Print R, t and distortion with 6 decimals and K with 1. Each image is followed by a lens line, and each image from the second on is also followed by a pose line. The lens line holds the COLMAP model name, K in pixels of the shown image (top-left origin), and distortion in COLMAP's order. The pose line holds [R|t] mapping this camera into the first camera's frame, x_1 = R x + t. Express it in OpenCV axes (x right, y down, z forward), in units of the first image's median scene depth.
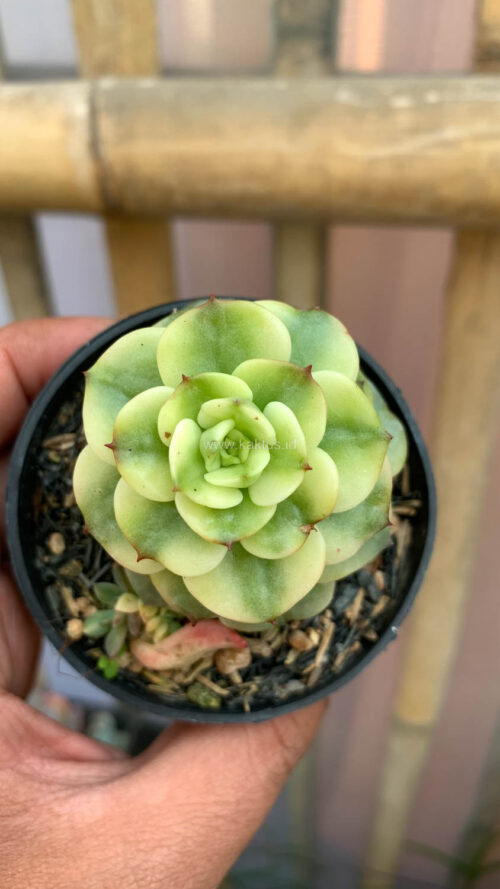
lens RADIAL K [[724.1, 0, 254.1], [0, 724.1, 415.9], [0, 0, 1]] dist [-0.052592, -0.008305]
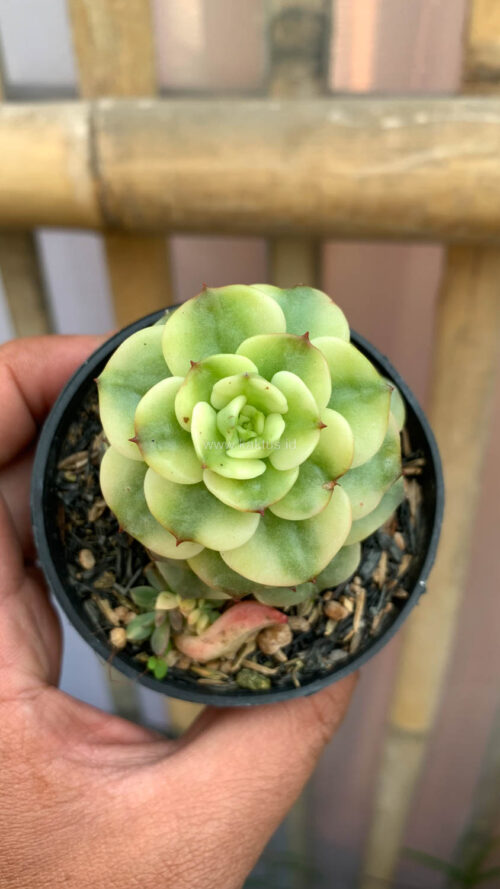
lens RADIAL K [[716.9, 0, 247.3], [0, 716.9, 420.7], [0, 0, 1]] dist [-0.007078, -0.002497]
pose [[0.985064, -0.170492, 0.024112, -0.040161], [0.171086, 0.984934, -0.025187, 0.048924], [-0.019454, 0.028936, 0.999392, -0.036122]]
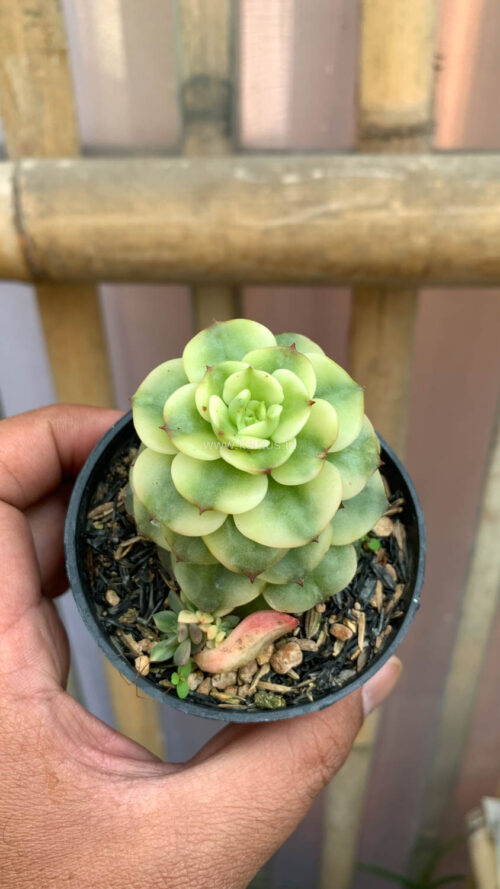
lens RADIAL K [[705.0, 0, 238.7], [0, 705.0, 415.1], [0, 0, 1]] dist [0.008125, -0.001742]
pose [[0.974221, -0.205296, 0.093525, -0.128548], [0.225018, 0.913937, -0.337767, 0.348325], [-0.016134, 0.350105, 0.936572, -0.160618]]
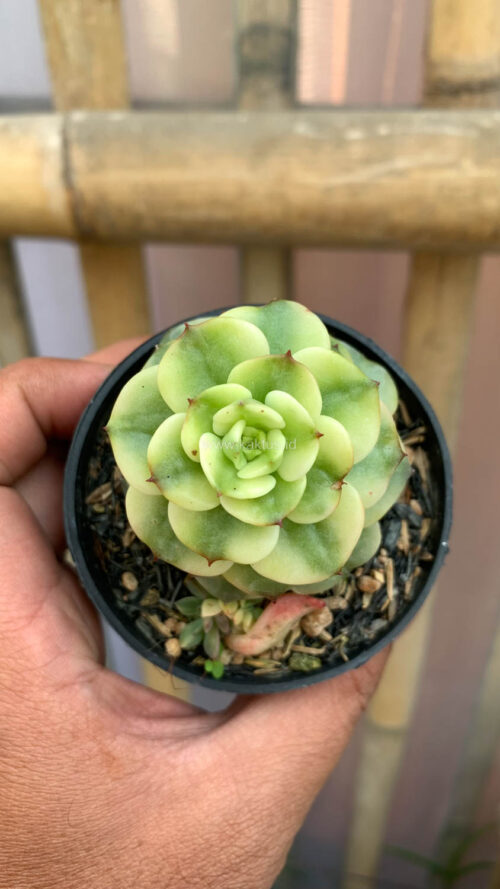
lens RADIAL K [[714.2, 0, 238.7], [0, 714.2, 415.6], [0, 0, 1]] dist [-0.015903, -0.004870]
pose [[0.932470, -0.360963, -0.014332, -0.012142], [0.361115, 0.932468, 0.009967, -0.010101], [0.009767, -0.014470, 0.999848, -0.088503]]
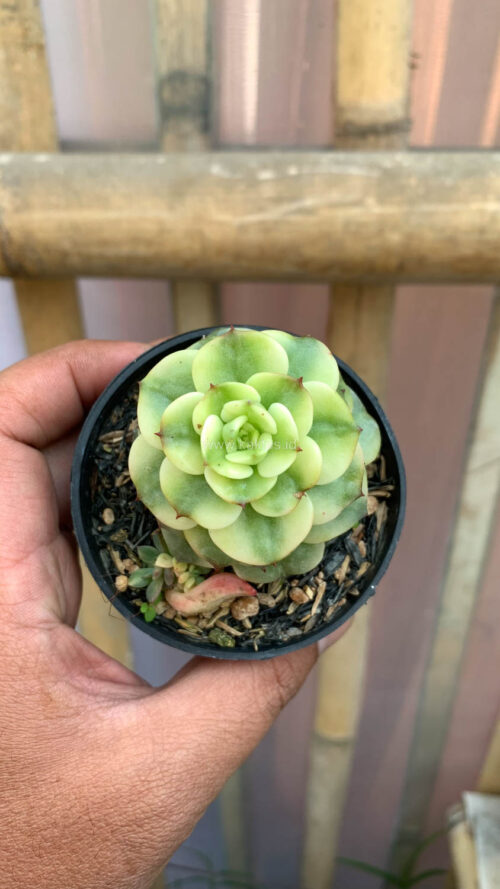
lens RADIAL K [[694.6, 0, 236.4], [0, 694.6, 401.0], [0, 0, 1]] dist [0.004109, 0.097224]
pose [[0.999030, 0.003792, -0.043868, 0.007605], [-0.005600, 0.999137, -0.041166, 0.022805], [0.043674, 0.041372, 0.998189, -0.243345]]
